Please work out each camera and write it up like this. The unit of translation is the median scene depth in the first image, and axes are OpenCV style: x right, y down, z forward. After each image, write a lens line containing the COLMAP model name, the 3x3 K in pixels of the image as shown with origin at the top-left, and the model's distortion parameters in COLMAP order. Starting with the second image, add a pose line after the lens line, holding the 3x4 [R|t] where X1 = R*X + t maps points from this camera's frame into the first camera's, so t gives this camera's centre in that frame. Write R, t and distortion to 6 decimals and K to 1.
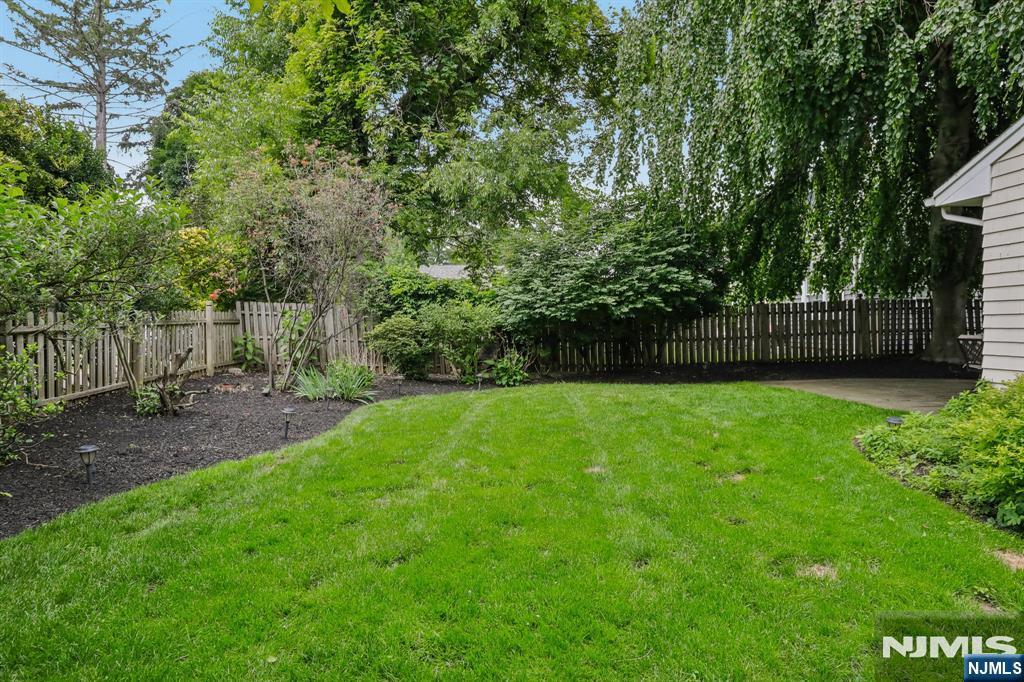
lens RADIAL K [[635.3, 0, 512.0], [0, 635.3, 341.0], [0, 0, 1]] dist [0.004054, 0.000930]
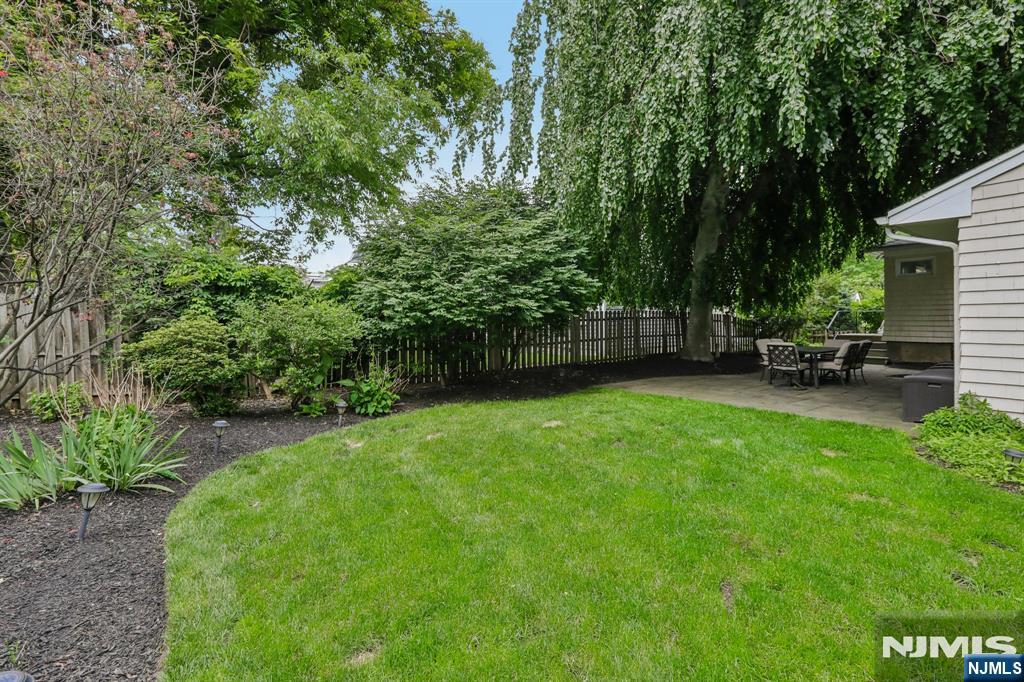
lens RADIAL K [[481.9, 0, 512.3], [0, 481.9, 322.5], [0, 0, 1]] dist [0.002660, 0.000778]
pose [[0.813920, 0.009980, 0.580891, -0.204810], [0.010798, 0.999420, -0.032301, -0.016933], [-0.580876, 0.032563, 0.813340, 0.448622]]
